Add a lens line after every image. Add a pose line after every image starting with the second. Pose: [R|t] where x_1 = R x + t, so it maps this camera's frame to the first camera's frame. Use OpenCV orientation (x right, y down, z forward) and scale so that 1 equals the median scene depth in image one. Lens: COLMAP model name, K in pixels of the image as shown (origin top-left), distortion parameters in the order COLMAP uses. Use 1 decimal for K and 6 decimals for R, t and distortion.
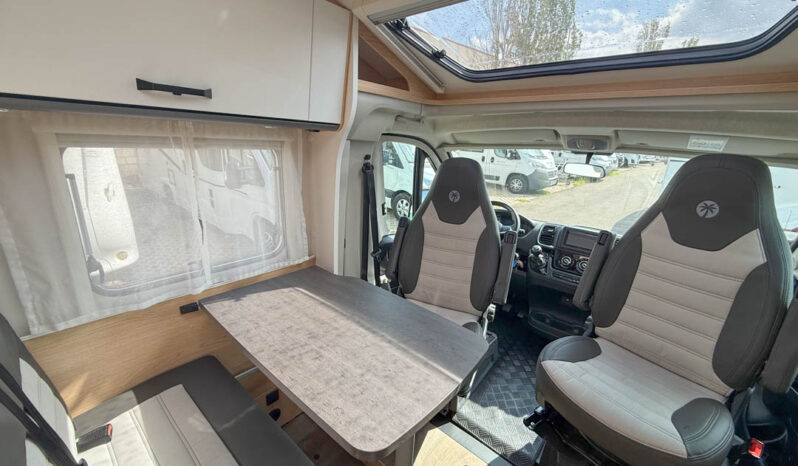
lens RADIAL K [[317.7, 0, 397.9], [0, 317.7, 233.1], [0, 0, 1]] dist [-0.001636, 0.000399]
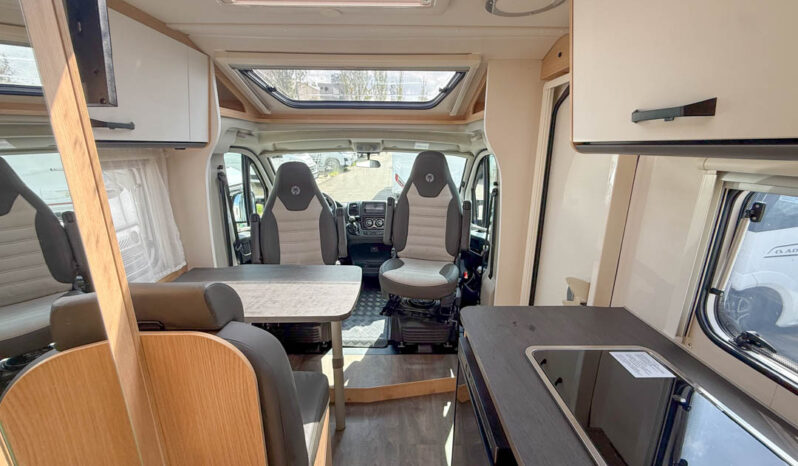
lens RADIAL K [[317.7, 0, 398.4], [0, 317.7, 233.3], [0, 0, 1]] dist [-0.001636, 0.000399]
pose [[0.744405, -0.217449, 0.631329, -0.455560], [0.212251, 0.973508, 0.085039, 0.046057], [-0.633096, 0.070696, 0.770839, -0.359014]]
